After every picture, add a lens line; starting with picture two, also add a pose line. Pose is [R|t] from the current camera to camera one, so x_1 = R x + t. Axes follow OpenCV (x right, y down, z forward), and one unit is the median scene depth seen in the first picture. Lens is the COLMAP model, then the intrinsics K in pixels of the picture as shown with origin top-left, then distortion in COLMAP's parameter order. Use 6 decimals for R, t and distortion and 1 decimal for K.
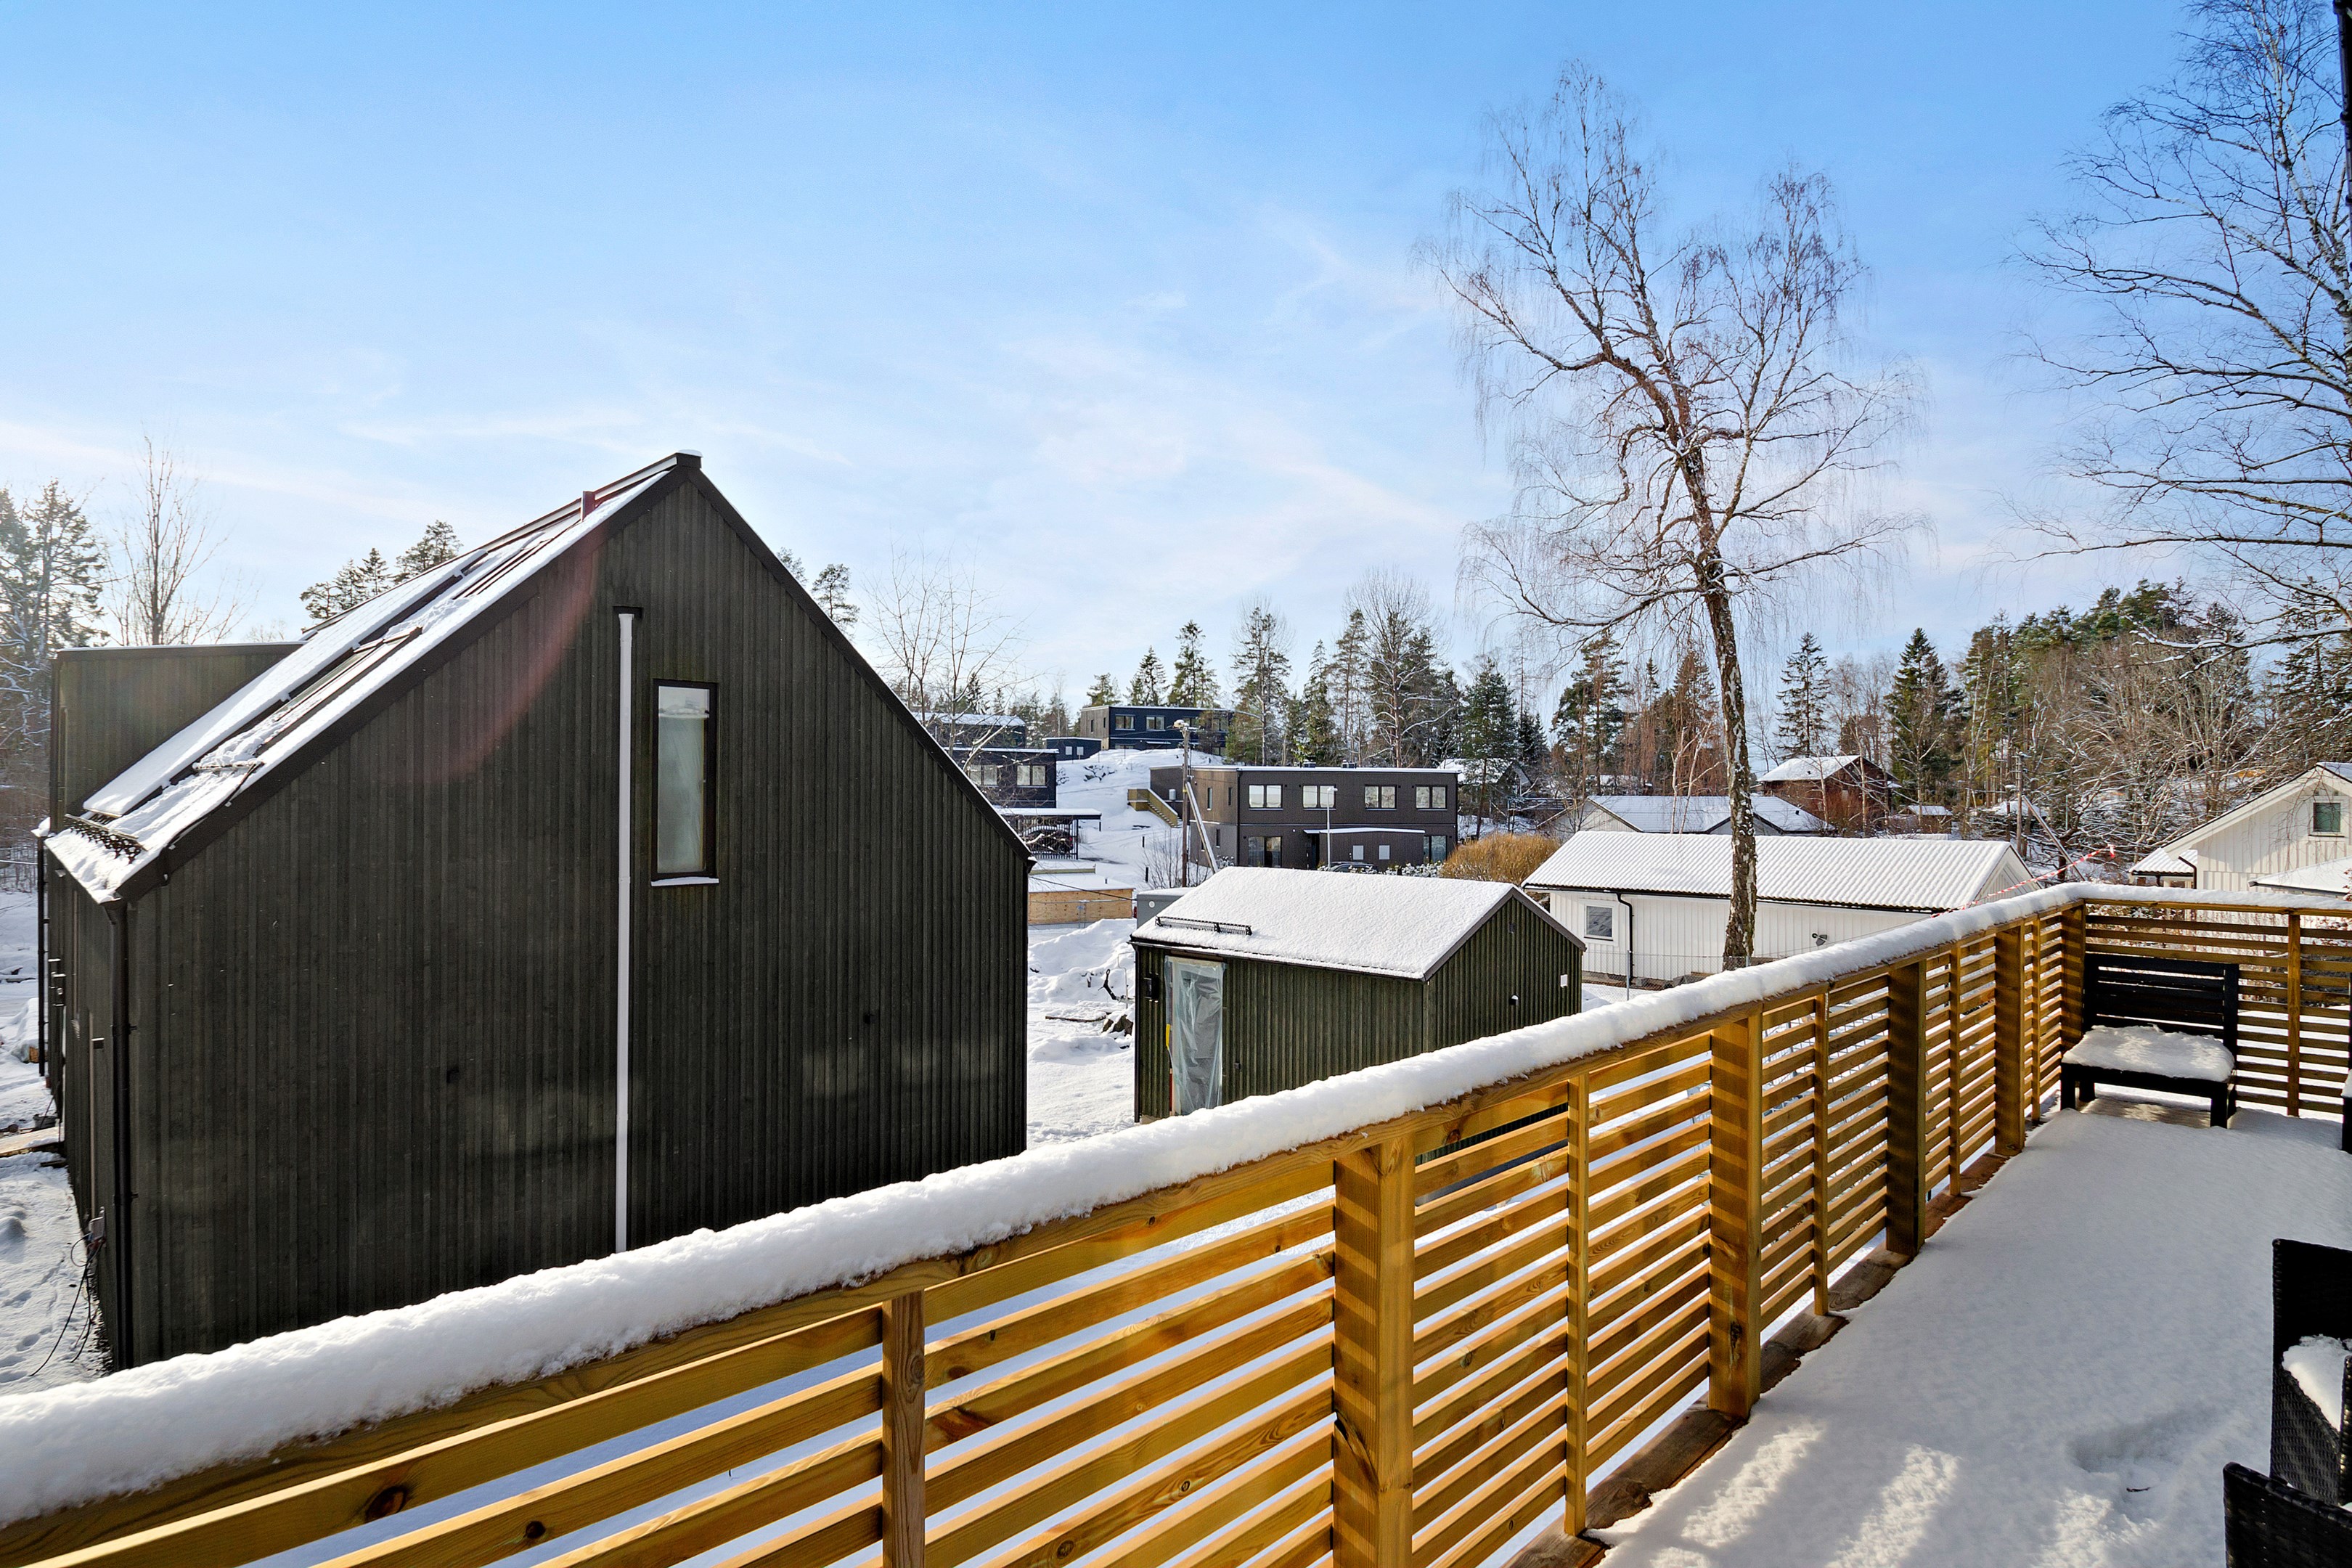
lens RADIAL K [[1201.9, 0, 1176.0], [0, 1201.9, 784.0], [0, 0, 1]] dist [0.003066, -0.021083]
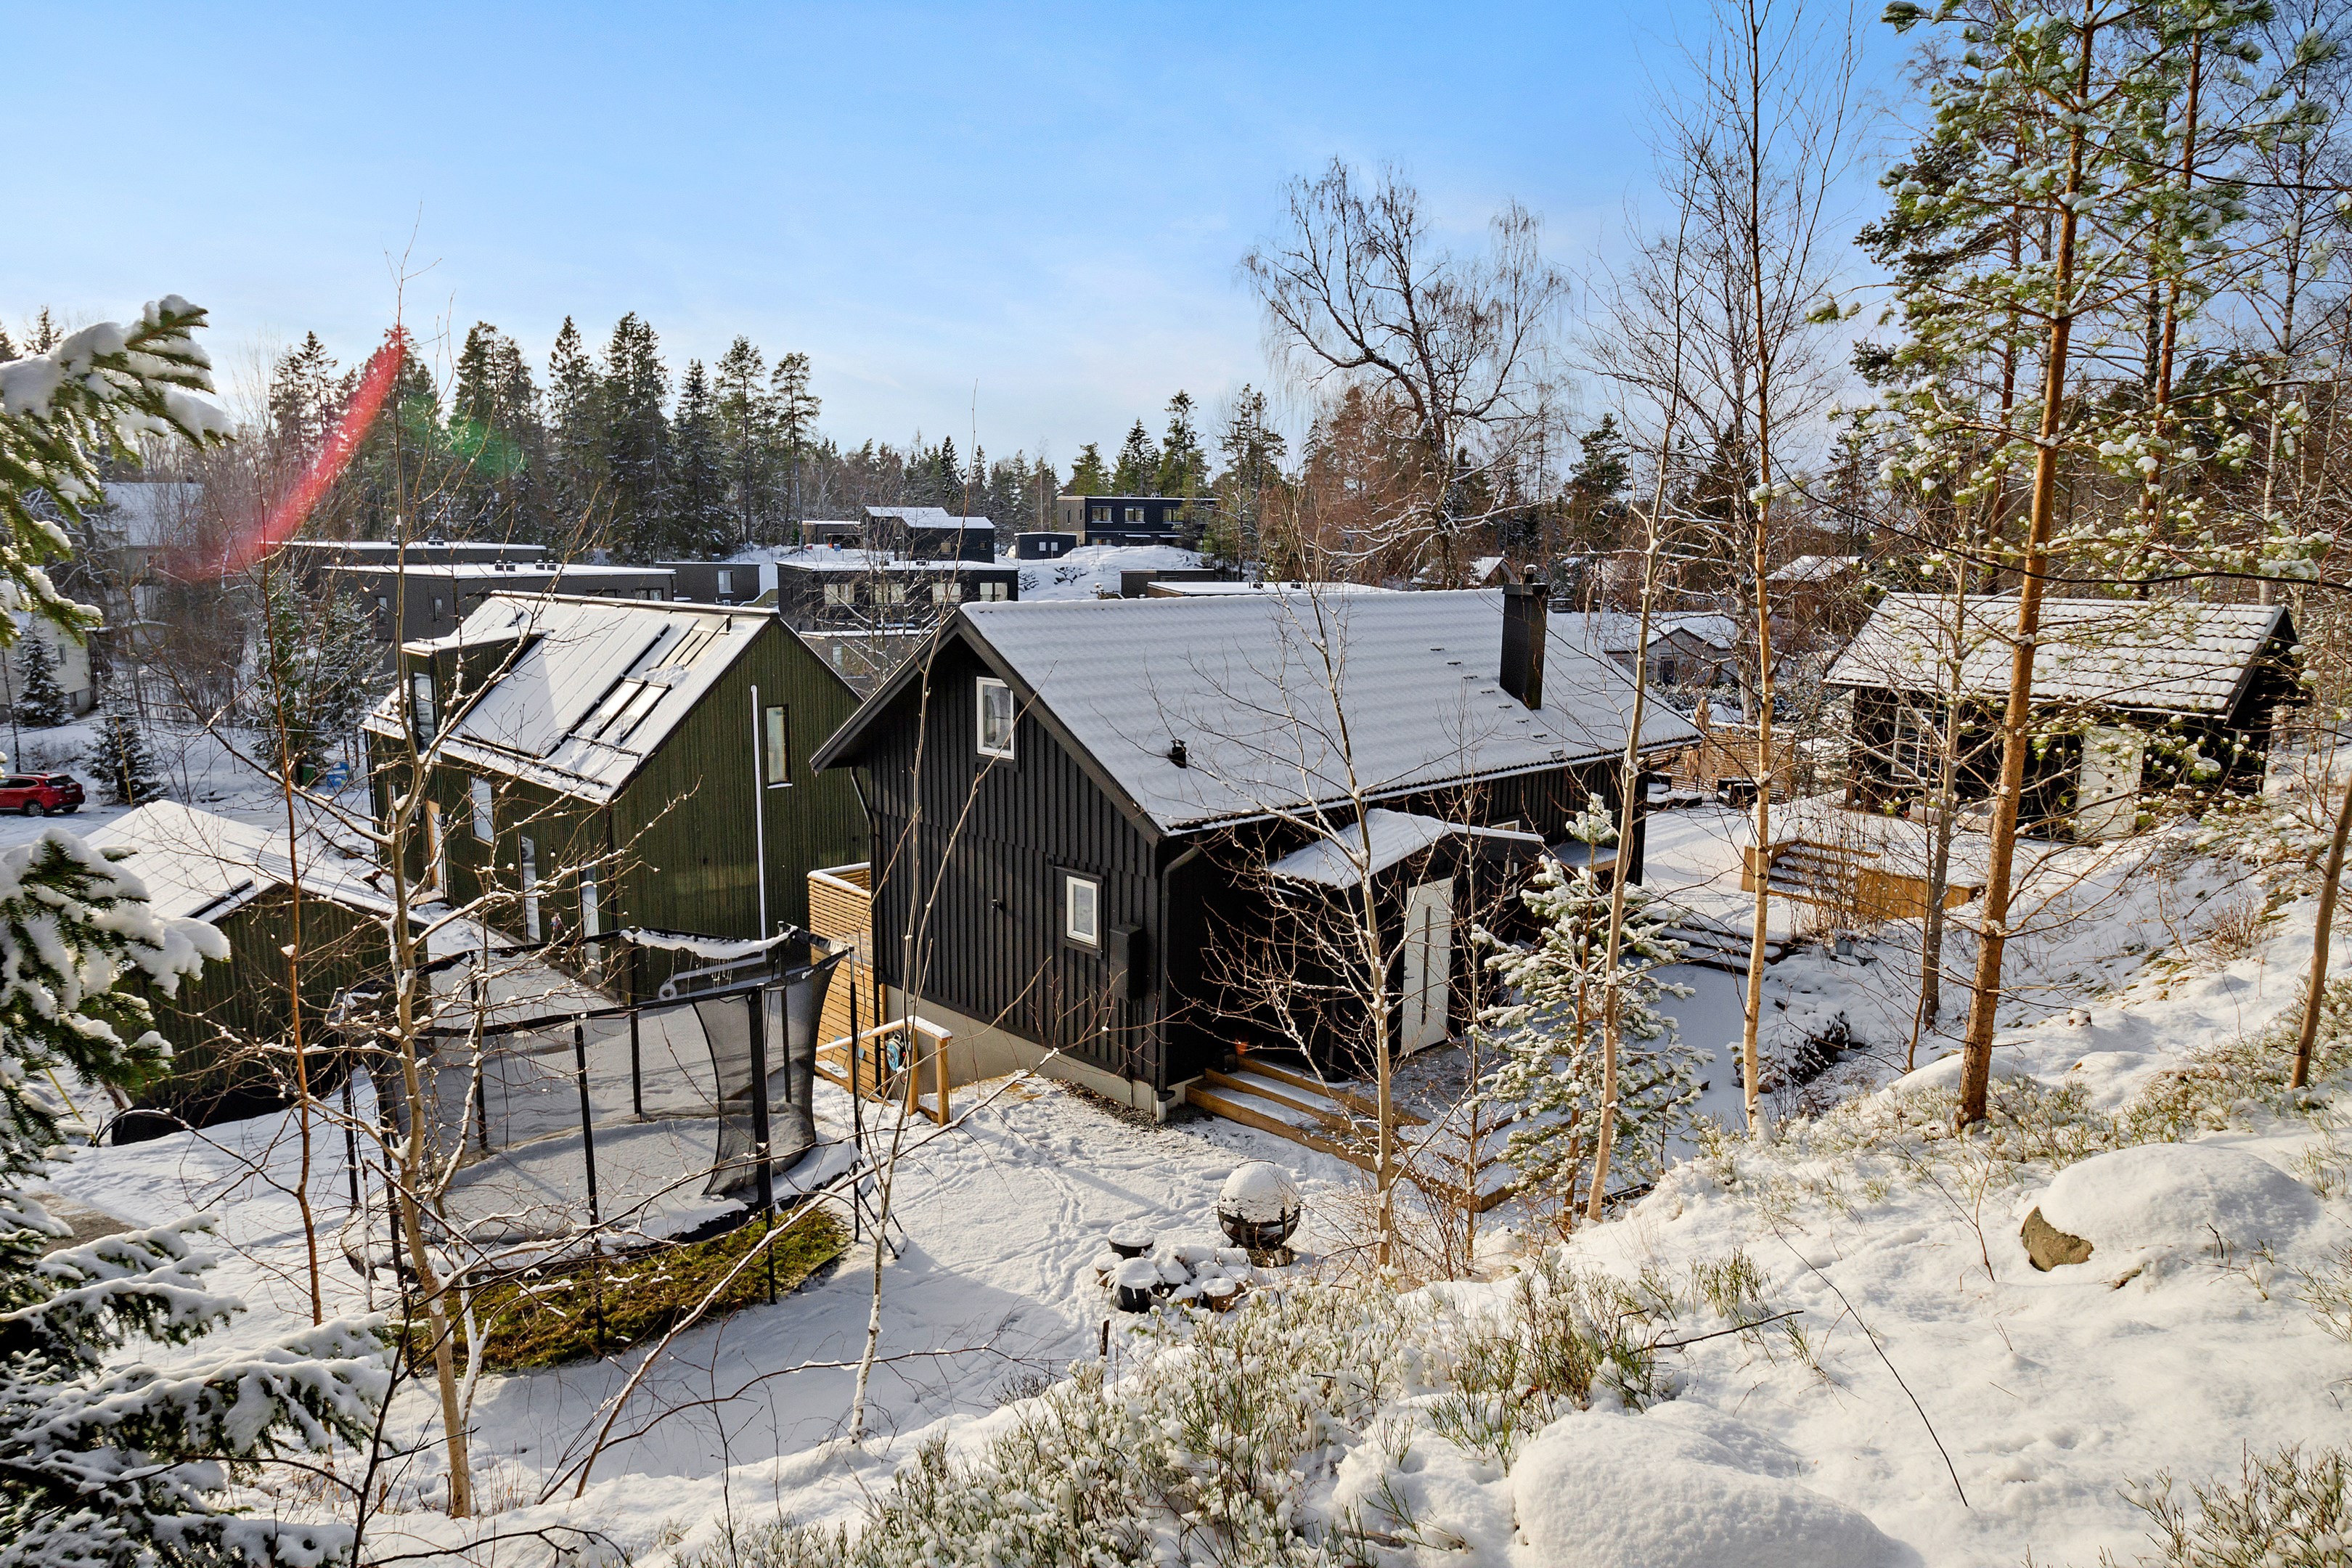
lens RADIAL K [[1408.0, 0, 1176.0], [0, 1408.0, 784.0], [0, 0, 1]] dist [-0.005646, -0.001744]
pose [[0.999880, 0.005761, -0.014395, 0.035581], [-0.003229, 0.985432, 0.170040, -0.032634], [0.015165, -0.169973, 0.985332, -0.145428]]
